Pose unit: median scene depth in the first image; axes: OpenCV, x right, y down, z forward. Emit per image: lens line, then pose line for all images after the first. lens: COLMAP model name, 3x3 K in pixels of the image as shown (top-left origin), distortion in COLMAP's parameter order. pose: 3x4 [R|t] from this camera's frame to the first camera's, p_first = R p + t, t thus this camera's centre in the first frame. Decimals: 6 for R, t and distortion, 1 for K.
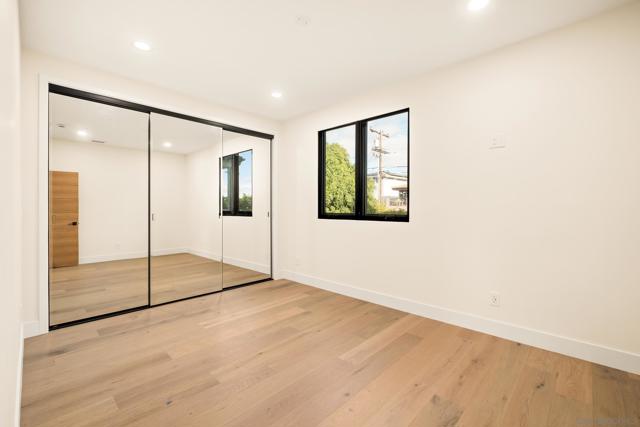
lens RADIAL K [[278.1, 0, 320.3], [0, 278.1, 210.5], [0, 0, 1]] dist [-0.005322, -0.000731]
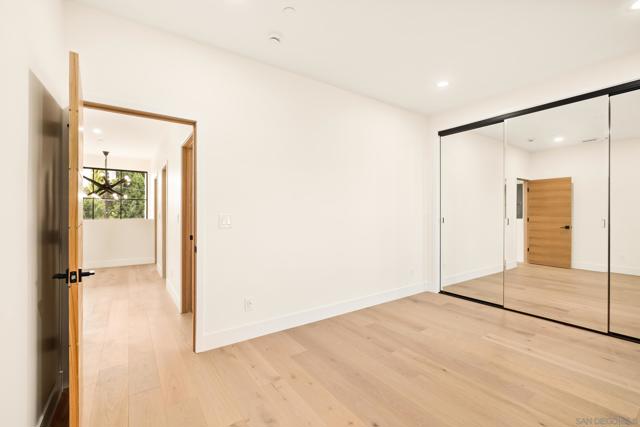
lens RADIAL K [[278.1, 0, 320.8], [0, 278.1, 212.3], [0, 0, 1]] dist [-0.005322, -0.000731]
pose [[-0.210903, -0.006947, -0.977482, 0.508069], [-0.002991, 0.999975, -0.006462, 0.000151], [0.977503, 0.001560, -0.210918, 0.523228]]
